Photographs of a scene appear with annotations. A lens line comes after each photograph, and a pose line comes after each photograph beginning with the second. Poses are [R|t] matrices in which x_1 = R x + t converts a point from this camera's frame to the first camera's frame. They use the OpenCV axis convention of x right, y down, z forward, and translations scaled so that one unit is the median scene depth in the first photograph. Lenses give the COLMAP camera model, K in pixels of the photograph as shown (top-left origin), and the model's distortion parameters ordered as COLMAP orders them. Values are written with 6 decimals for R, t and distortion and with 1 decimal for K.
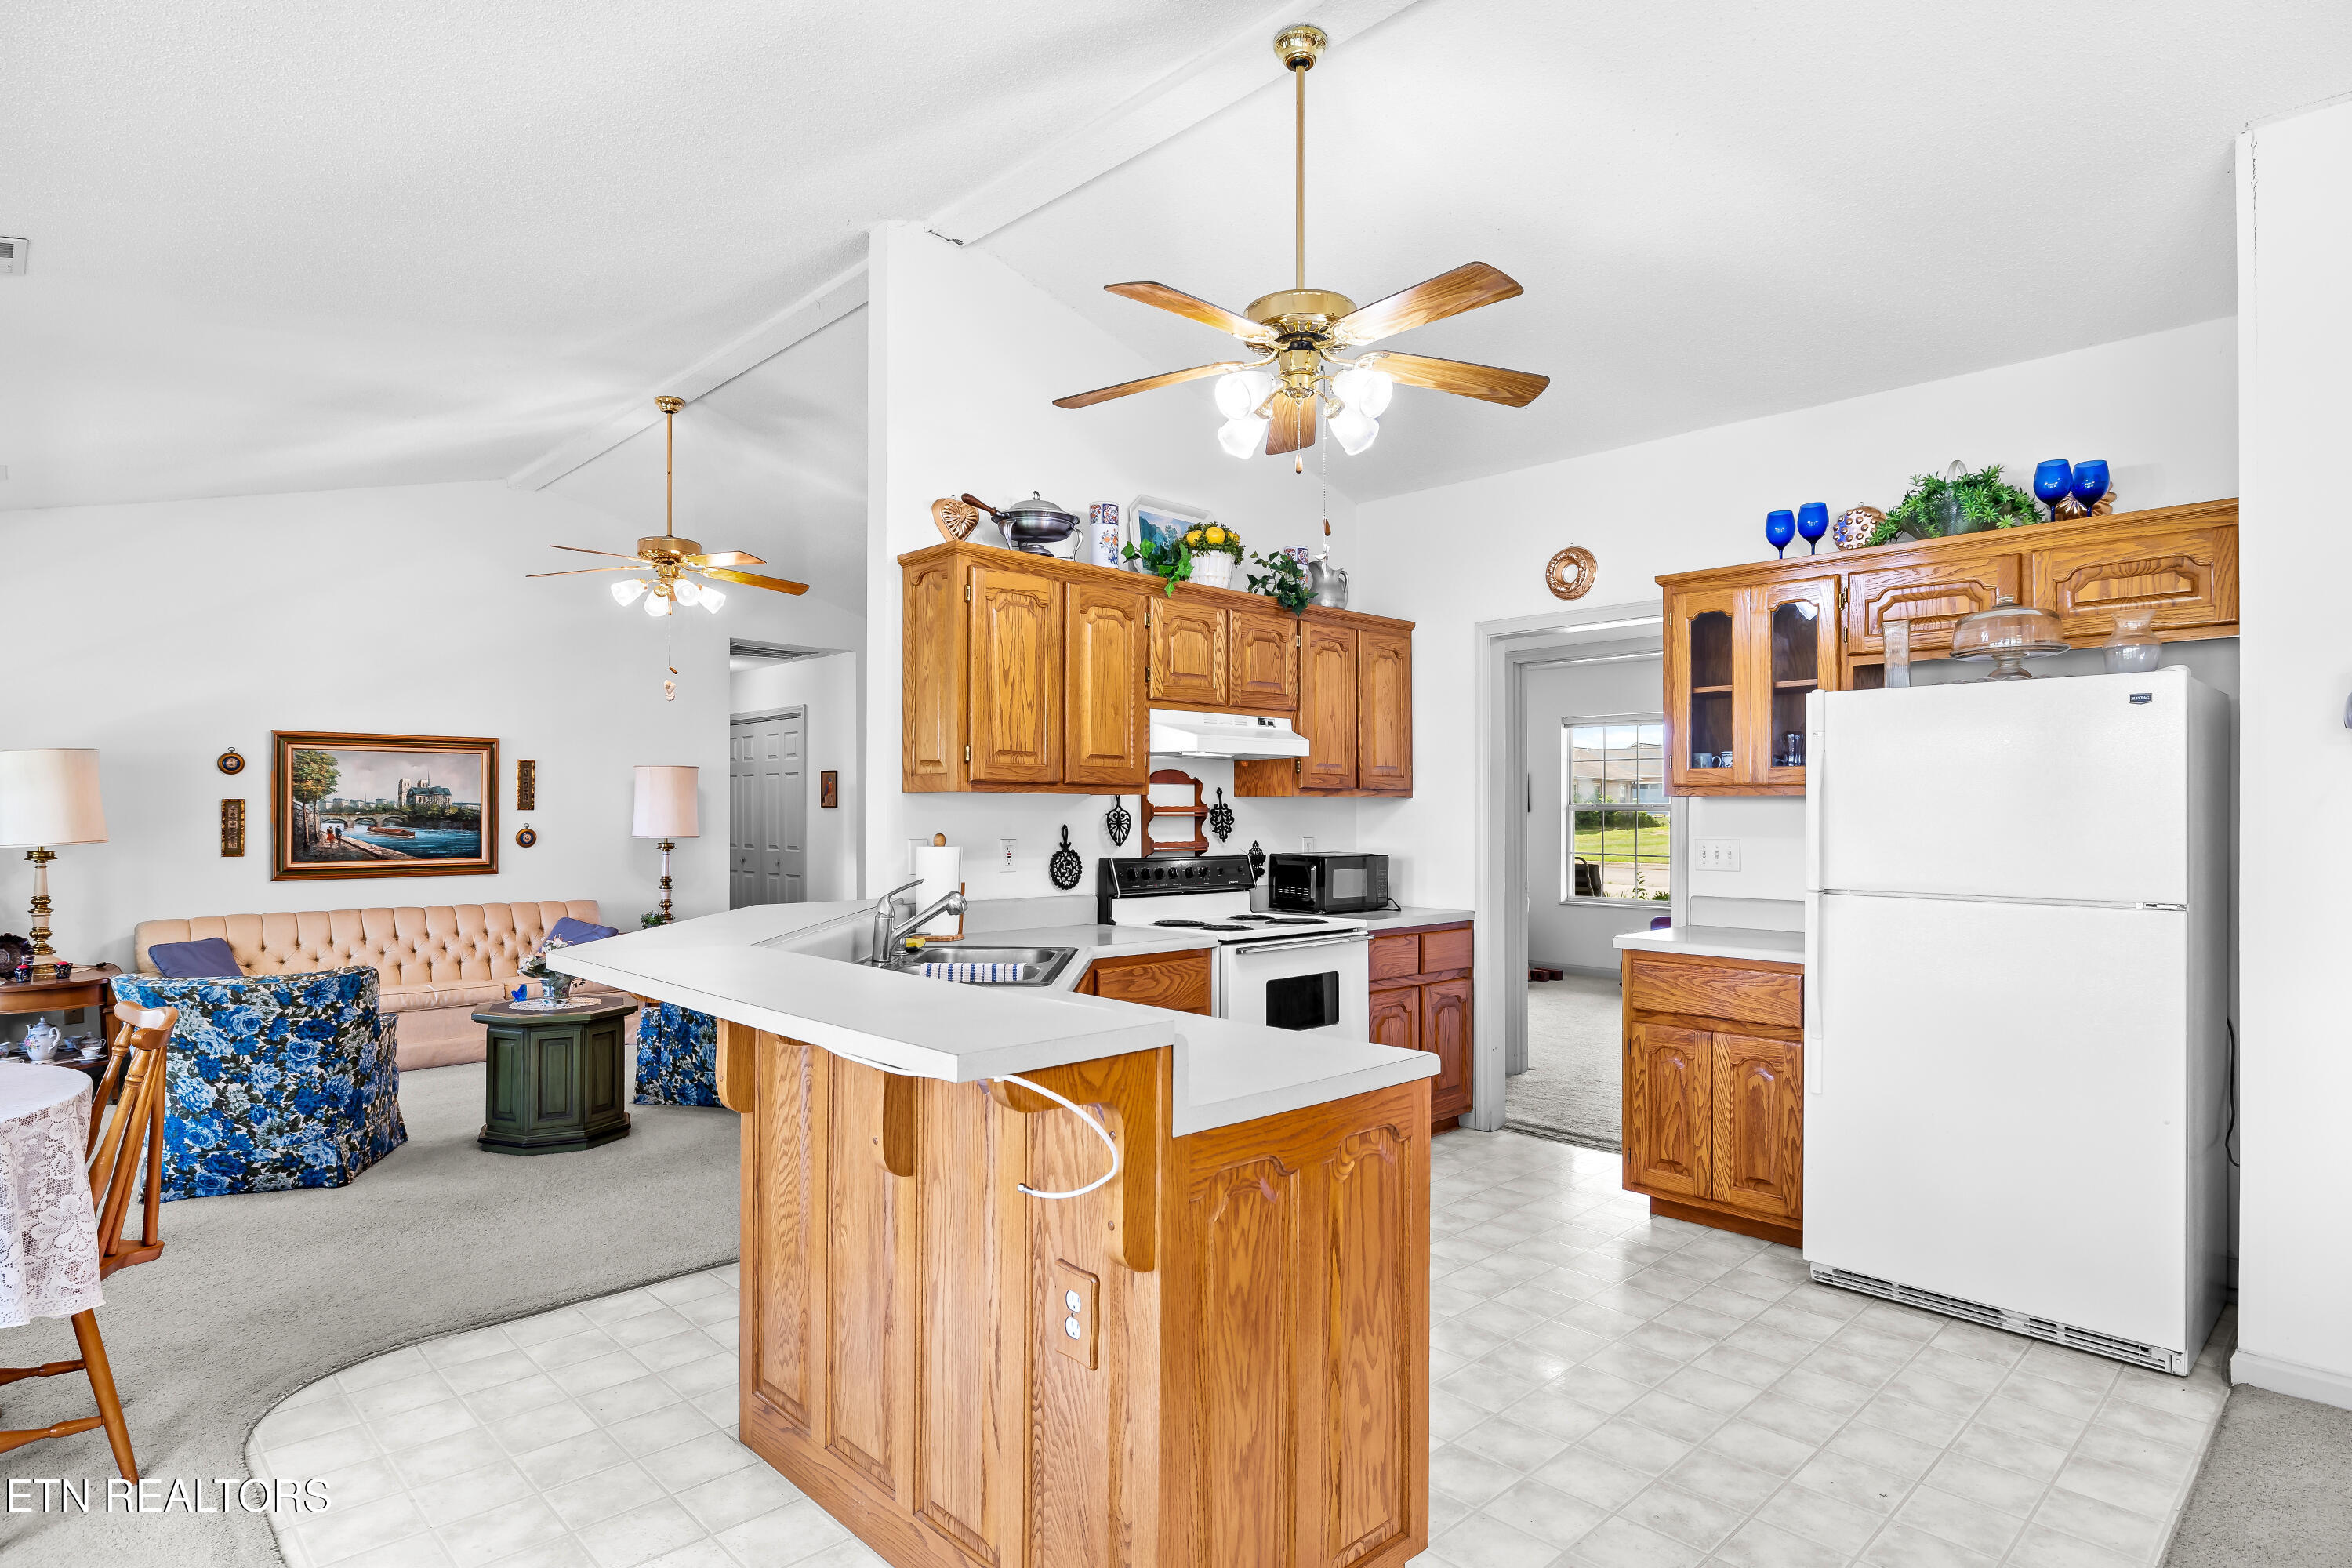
lens RADIAL K [[1267.8, 0, 1161.5], [0, 1267.8, 790.7], [0, 0, 1]] dist [-0.004496, -0.000761]
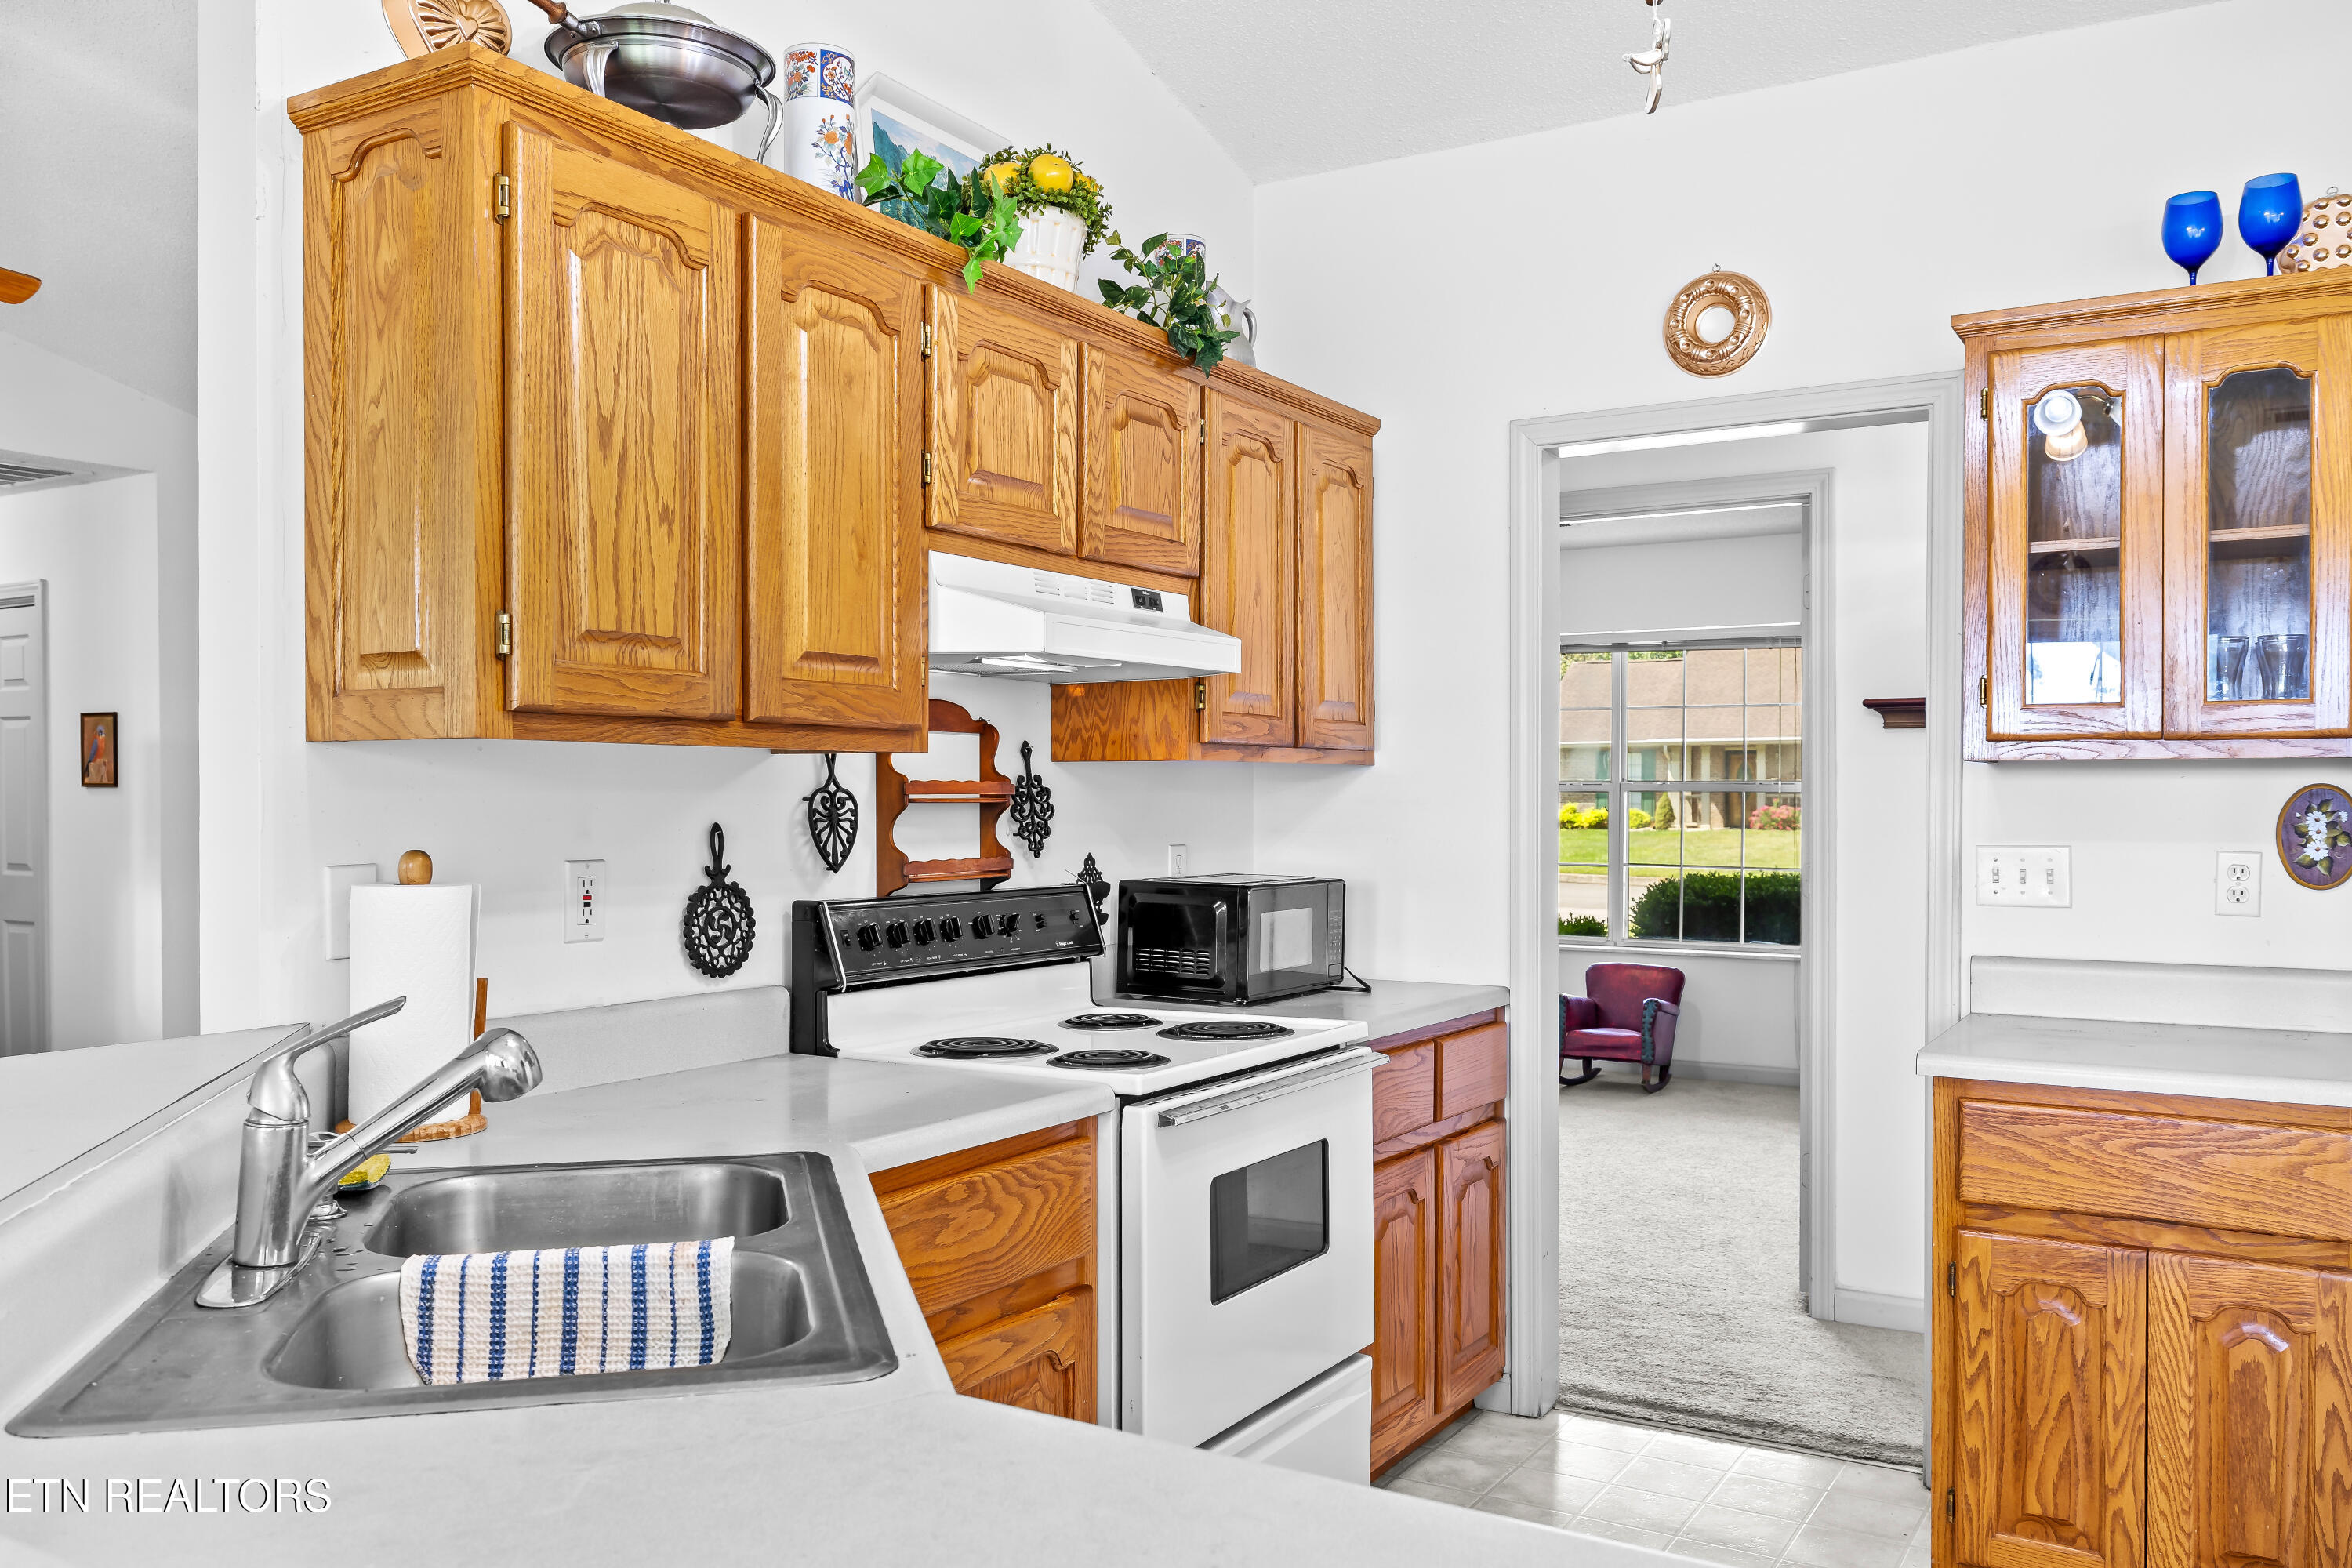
lens RADIAL K [[1860.8, 0, 1173.4], [0, 1860.8, 799.8], [0, 0, 1]] dist [0.003622, -0.002553]
pose [[0.965362, -0.001814, 0.260908, -0.088366], [-0.003187, 0.999819, 0.018742, 0.006718], [-0.260895, -0.018924, 0.965182, 0.353947]]
